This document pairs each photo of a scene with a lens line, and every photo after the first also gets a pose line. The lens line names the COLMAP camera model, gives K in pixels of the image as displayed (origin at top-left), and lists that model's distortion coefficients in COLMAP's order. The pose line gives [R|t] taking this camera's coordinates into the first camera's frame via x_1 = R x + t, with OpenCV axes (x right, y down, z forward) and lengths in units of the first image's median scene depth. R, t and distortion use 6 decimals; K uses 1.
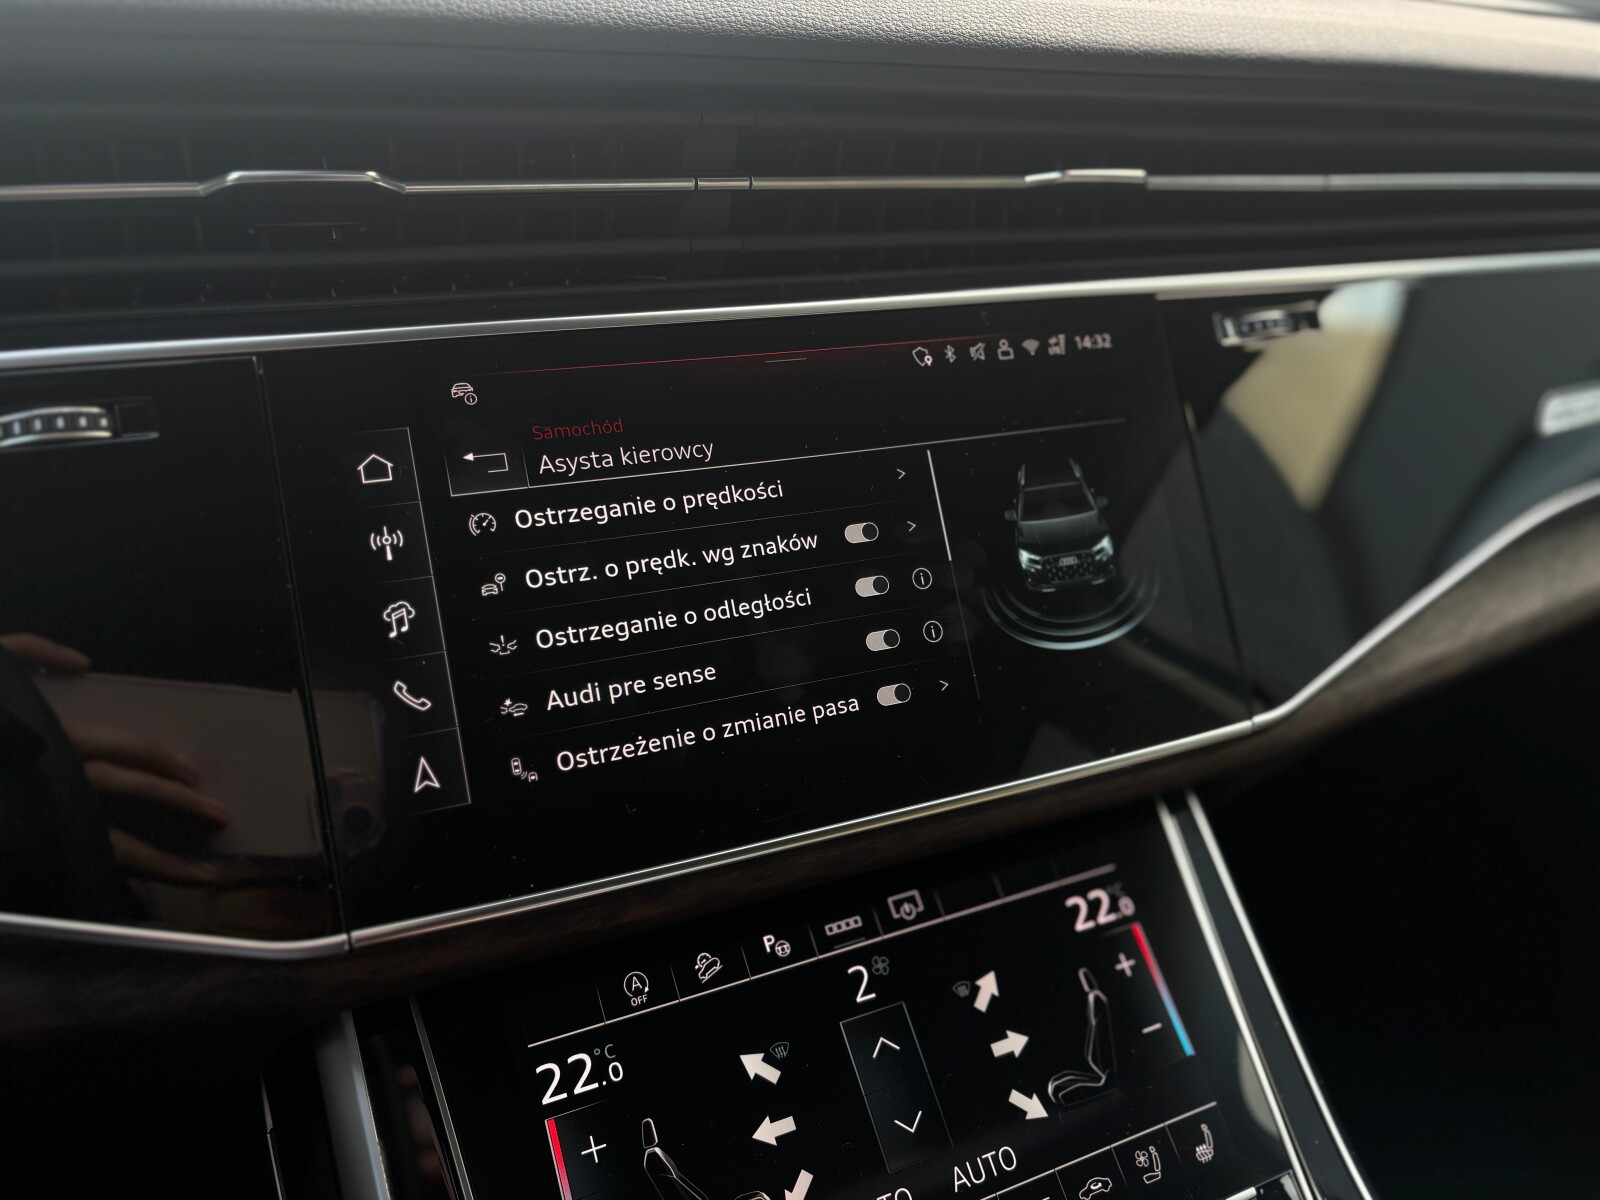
lens RADIAL K [[1223.0, 0, 800.9], [0, 1223.0, 594.7], [0, 0, 1]] dist [0.013020, -0.017254]
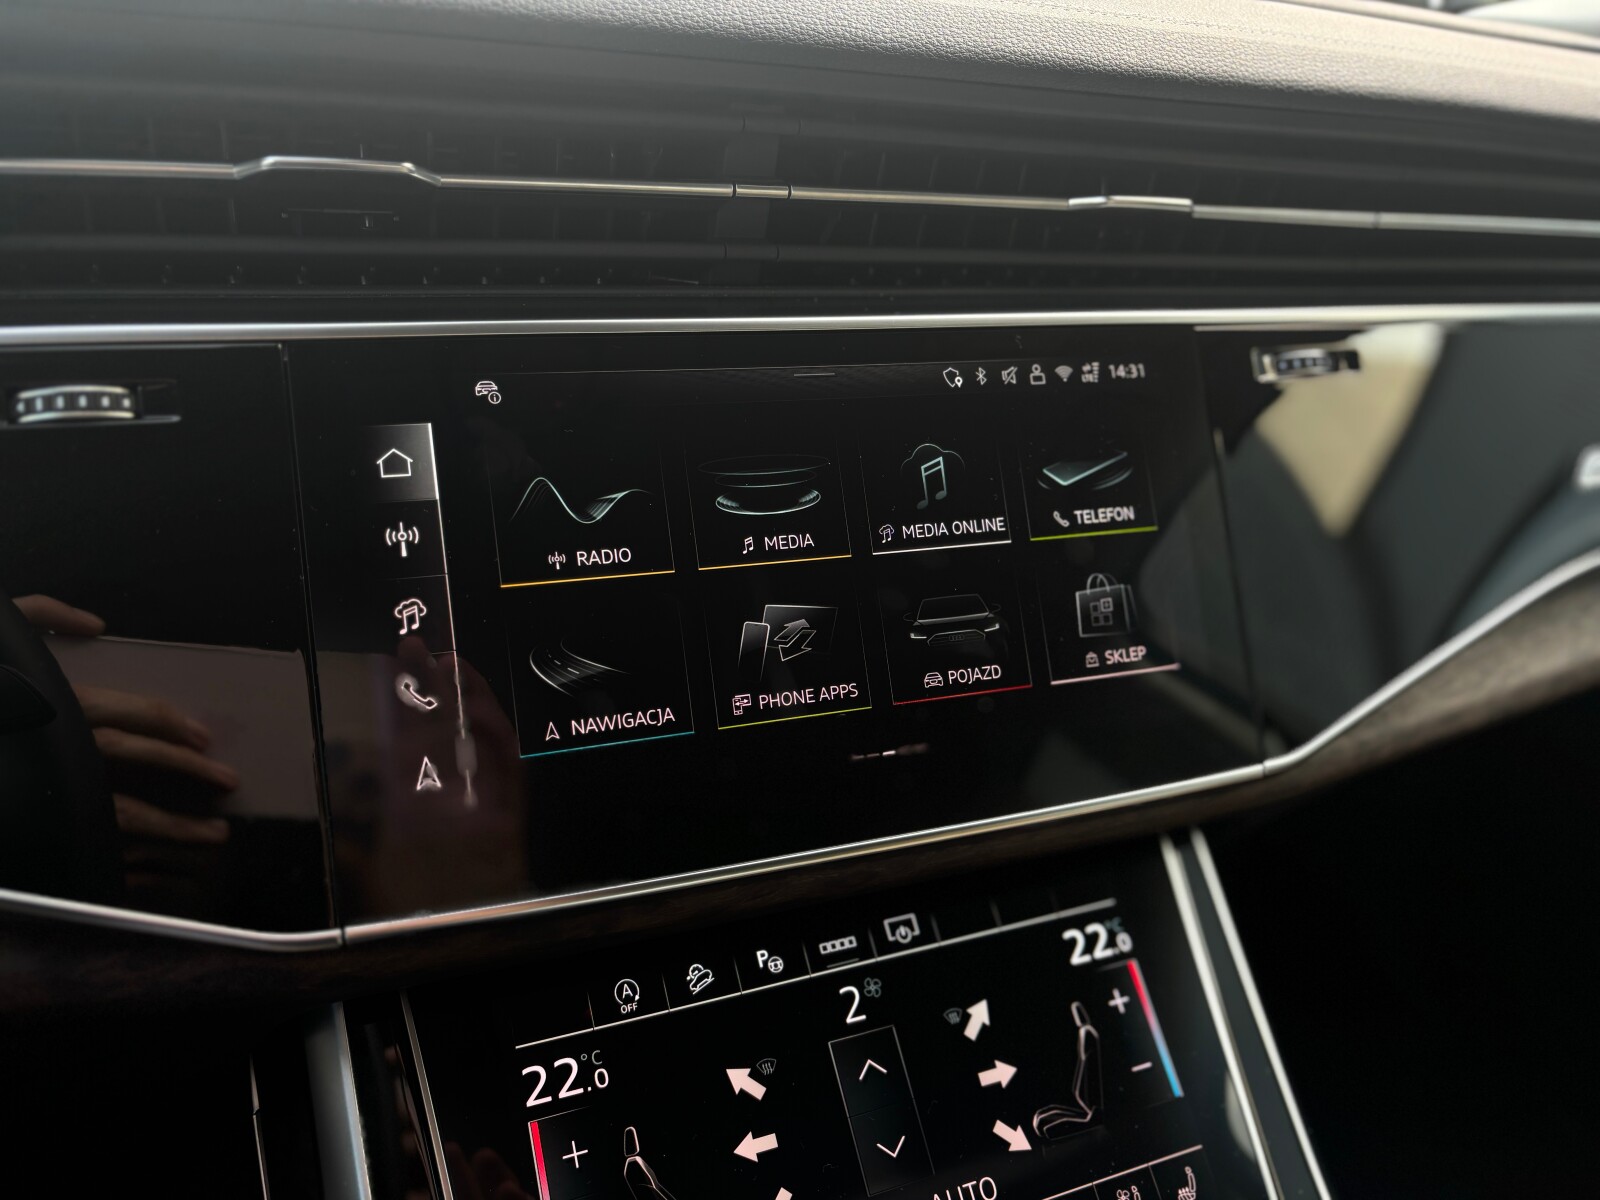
lens RADIAL K [[1223.0, 0, 795.9], [0, 1223.0, 608.1], [0, 0, 1]] dist [0.013020, -0.017254]
pose [[0.998054, 0.060289, -0.015919, 0.000059], [-0.060004, 0.998039, 0.017820, -0.020021], [0.016962, -0.016830, 0.999714, 0.008980]]
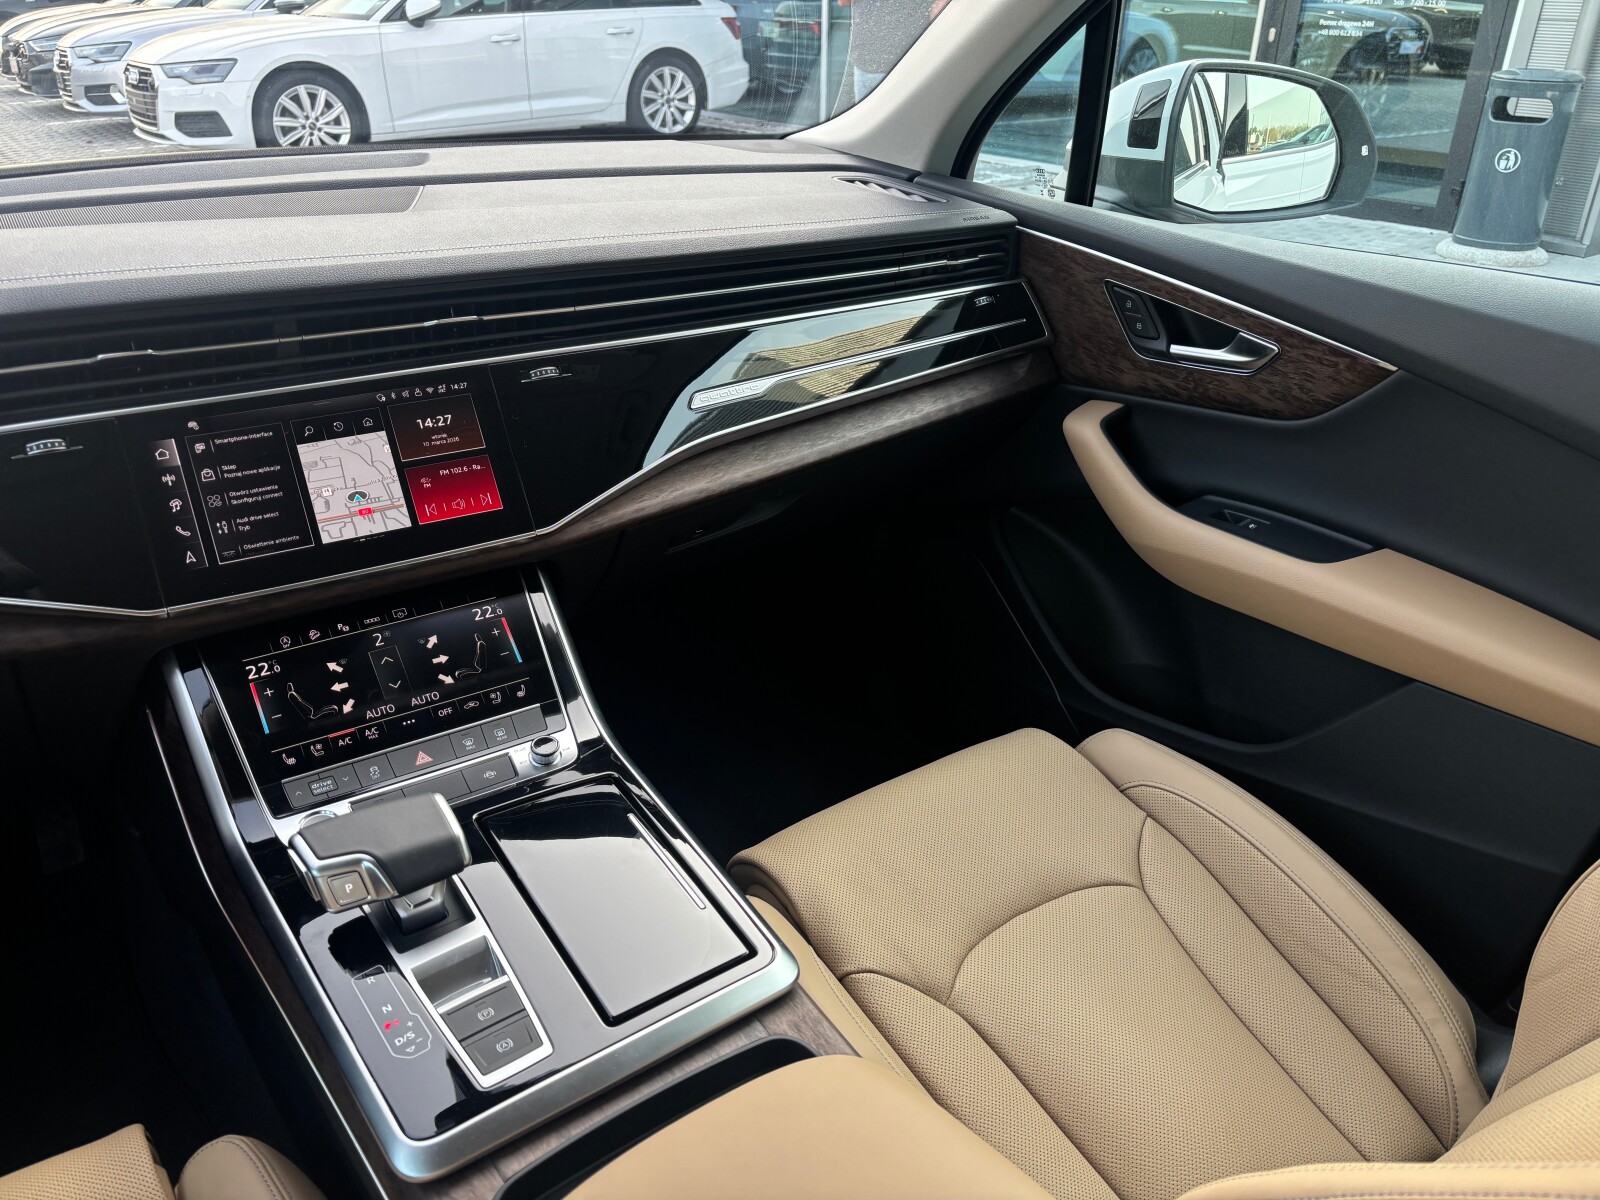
lens RADIAL K [[1223.0, 0, 794.7], [0, 1223.0, 610.3], [0, 0, 1]] dist [0.013020, -0.017254]
pose [[0.991414, -0.083317, 0.100776, 0.698771], [0.080401, 0.996227, 0.032669, 0.250548], [-0.103118, -0.024286, 0.994373, -1.757353]]
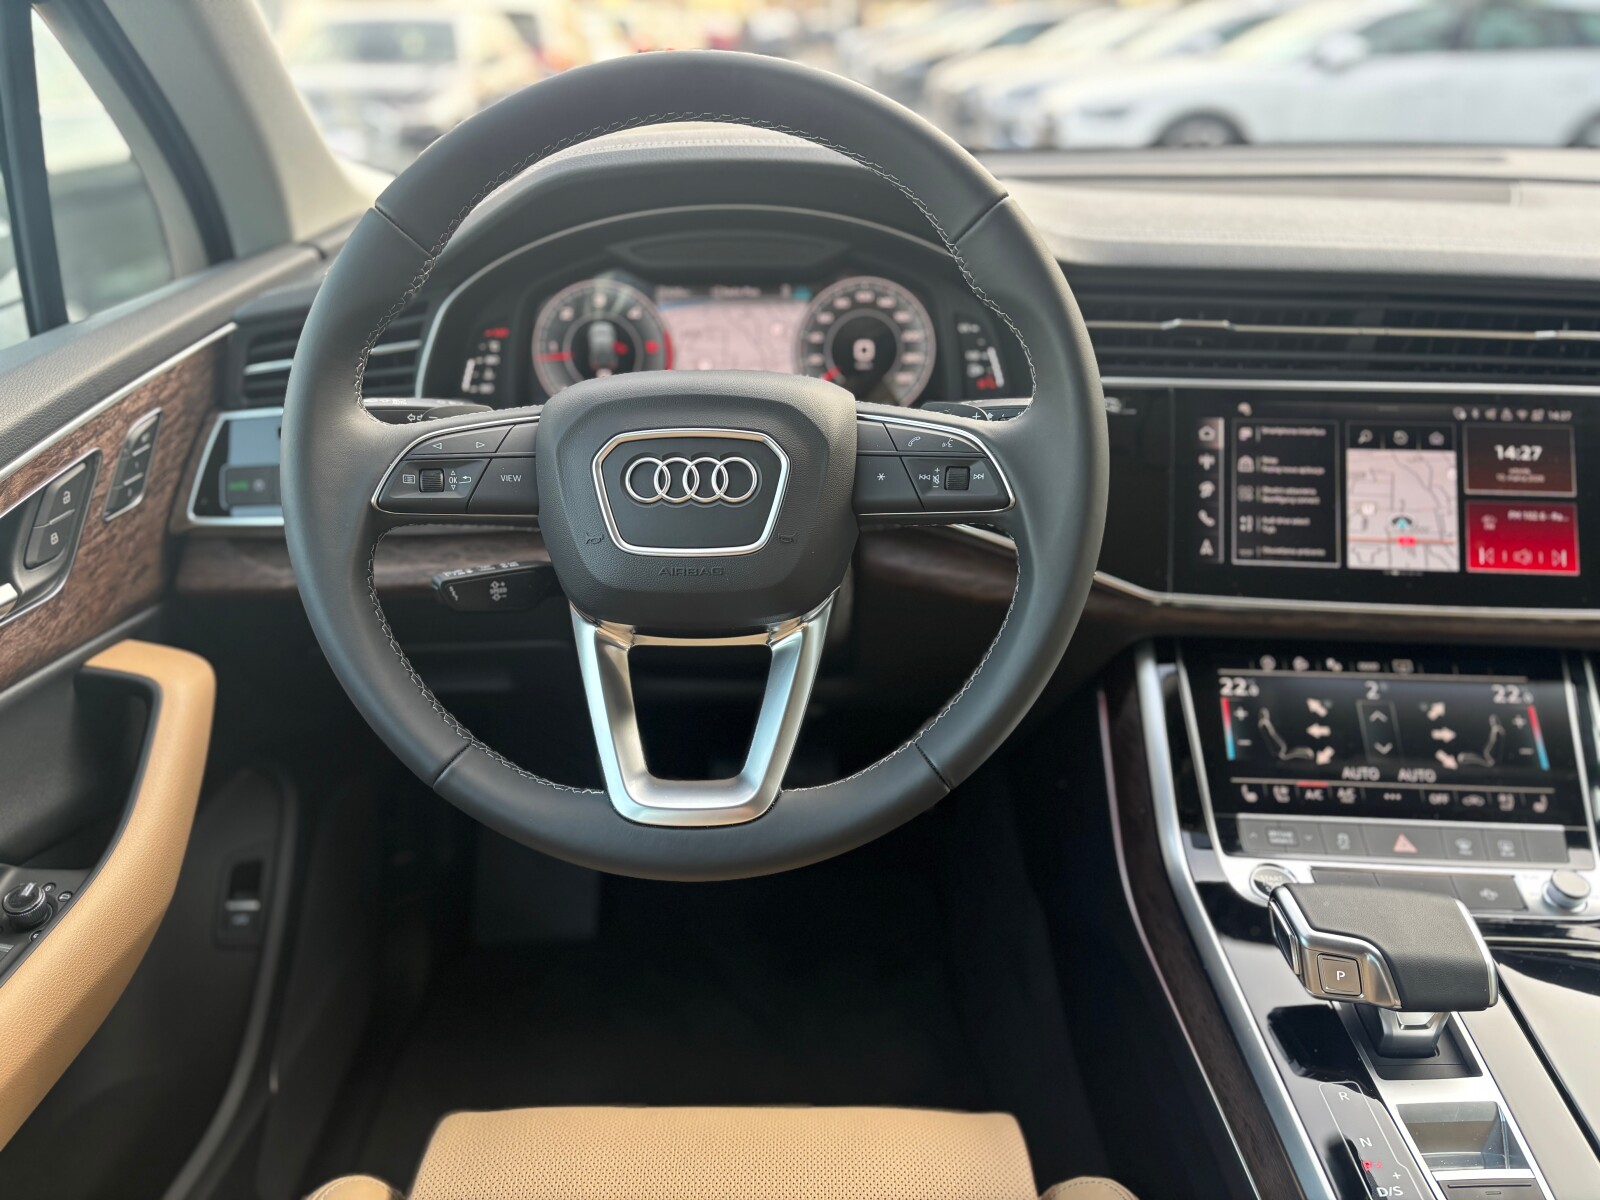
lens RADIAL K [[1223.0, 0, 762.0], [0, 1223.0, 605.3], [0, 0, 1]] dist [0.013020, -0.017254]
pose [[0.866346, 0.171618, -0.469034, 0.109951], [-0.182456, 0.982953, 0.022648, 0.329878], [0.464925, 0.065957, 0.882890, -1.538201]]
